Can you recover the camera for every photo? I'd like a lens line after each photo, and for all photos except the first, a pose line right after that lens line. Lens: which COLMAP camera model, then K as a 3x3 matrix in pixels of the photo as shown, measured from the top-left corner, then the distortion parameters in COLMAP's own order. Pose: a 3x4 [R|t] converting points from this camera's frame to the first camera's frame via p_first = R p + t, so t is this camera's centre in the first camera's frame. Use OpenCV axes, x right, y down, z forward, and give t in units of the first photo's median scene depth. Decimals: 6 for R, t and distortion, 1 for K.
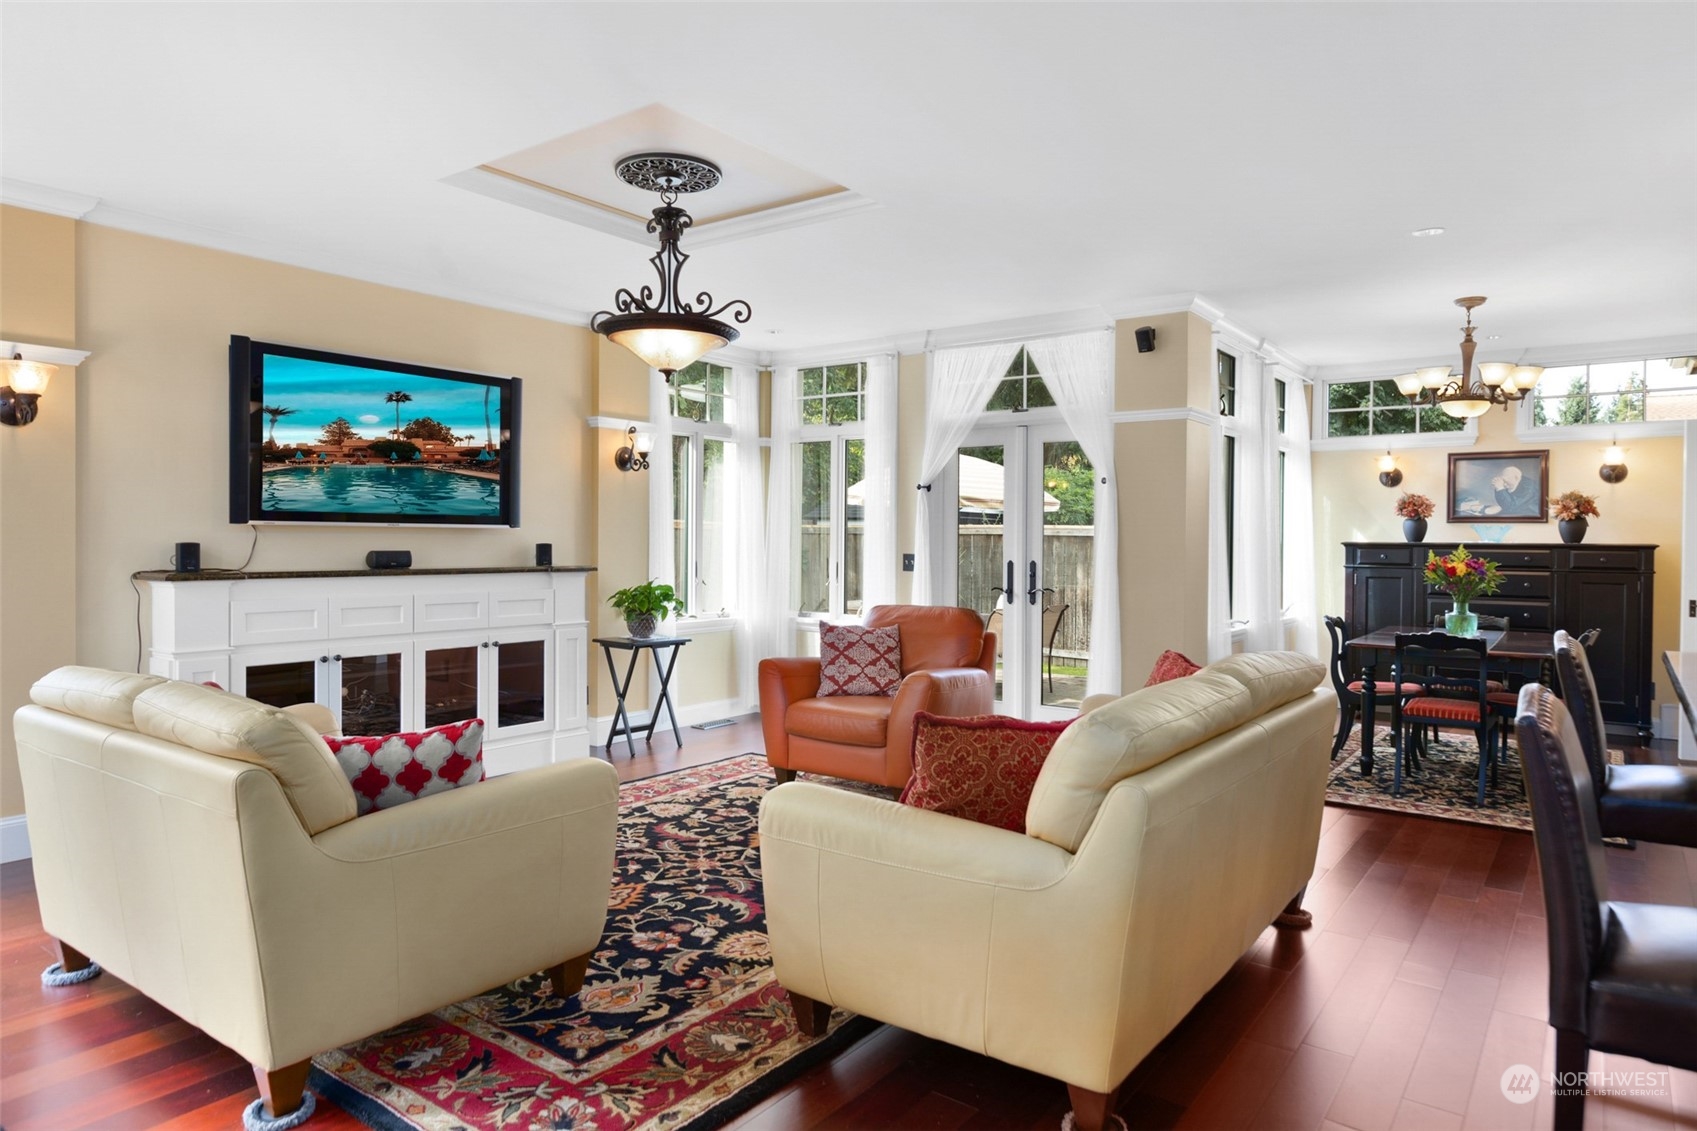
lens RADIAL K [[1042.4, 0, 846.8], [0, 1042.4, 548.4], [0, 0, 1]] dist [0.005154, 0.000611]
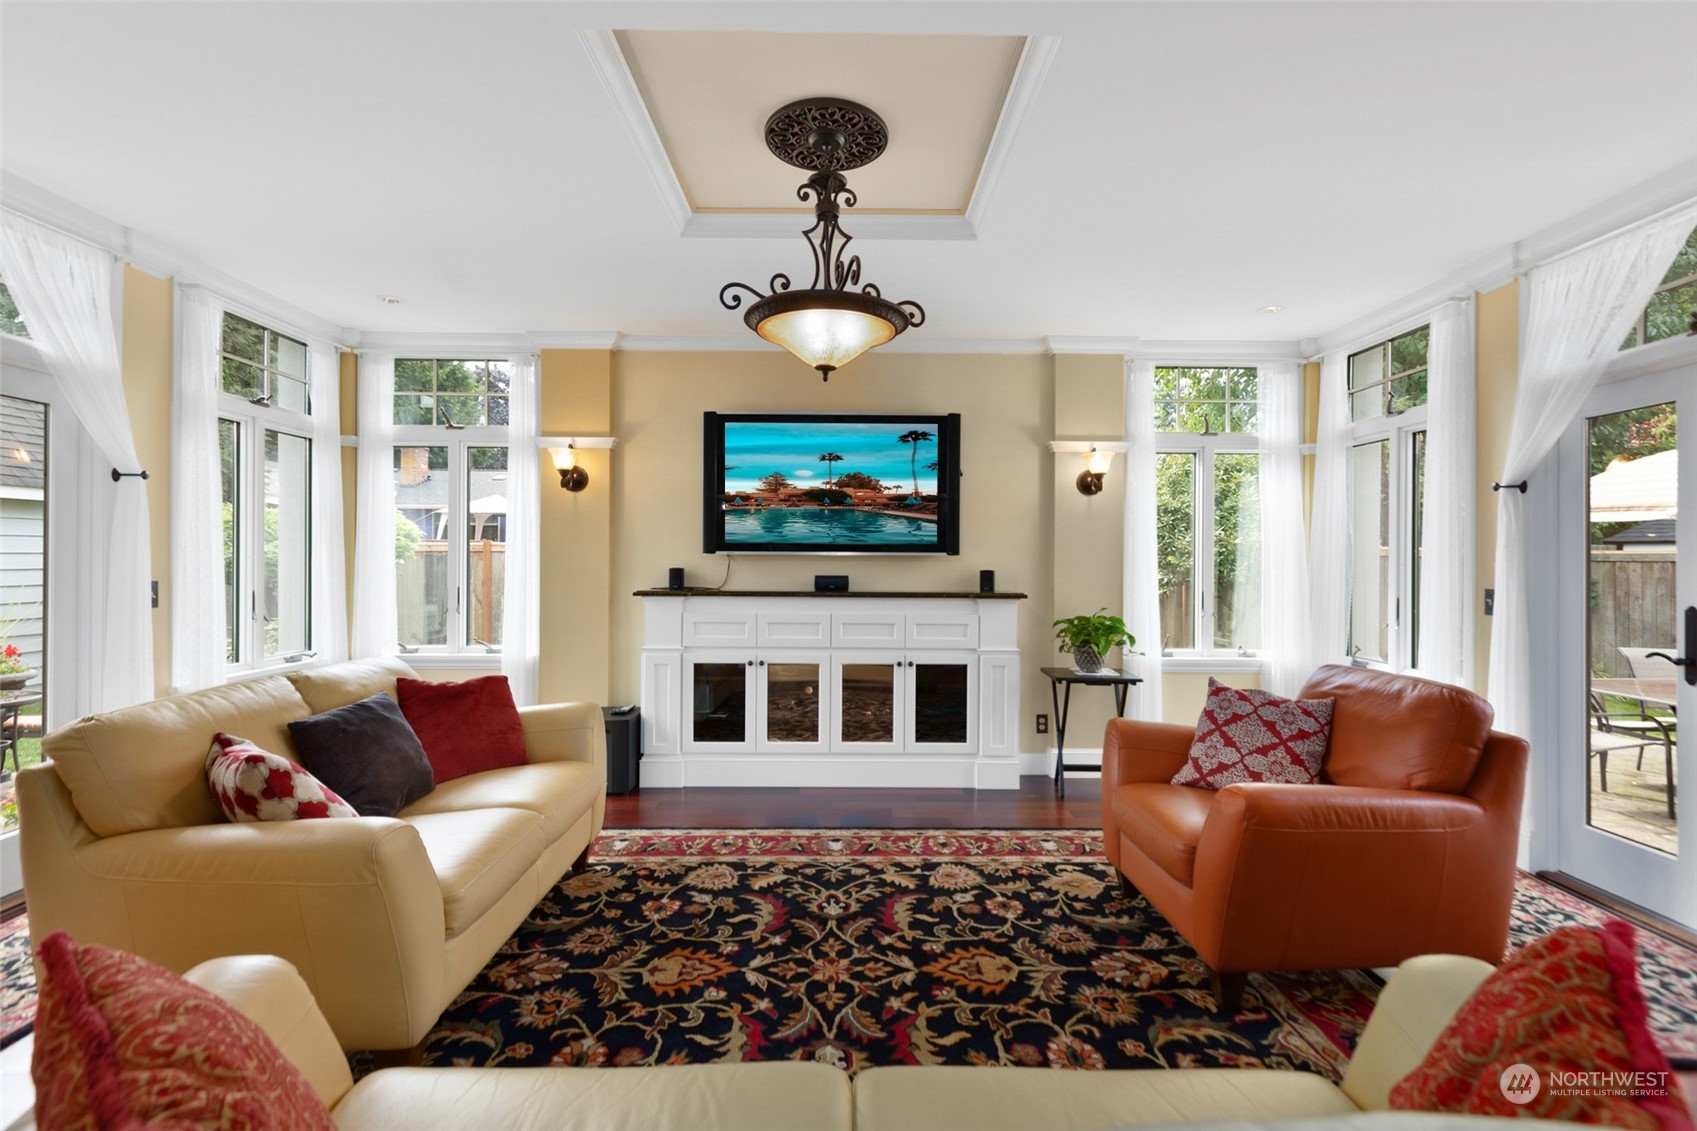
lens RADIAL K [[758.2, 0, 852.7], [0, 758.2, 563.8], [0, 0, 1]] dist [0.000444, -0.001891]
pose [[0.605584, -0.001259, -0.795781, 0.255703], [-0.008413, 0.999933, -0.007984, -0.004581], [0.795737, 0.011530, 0.605532, 0.496361]]
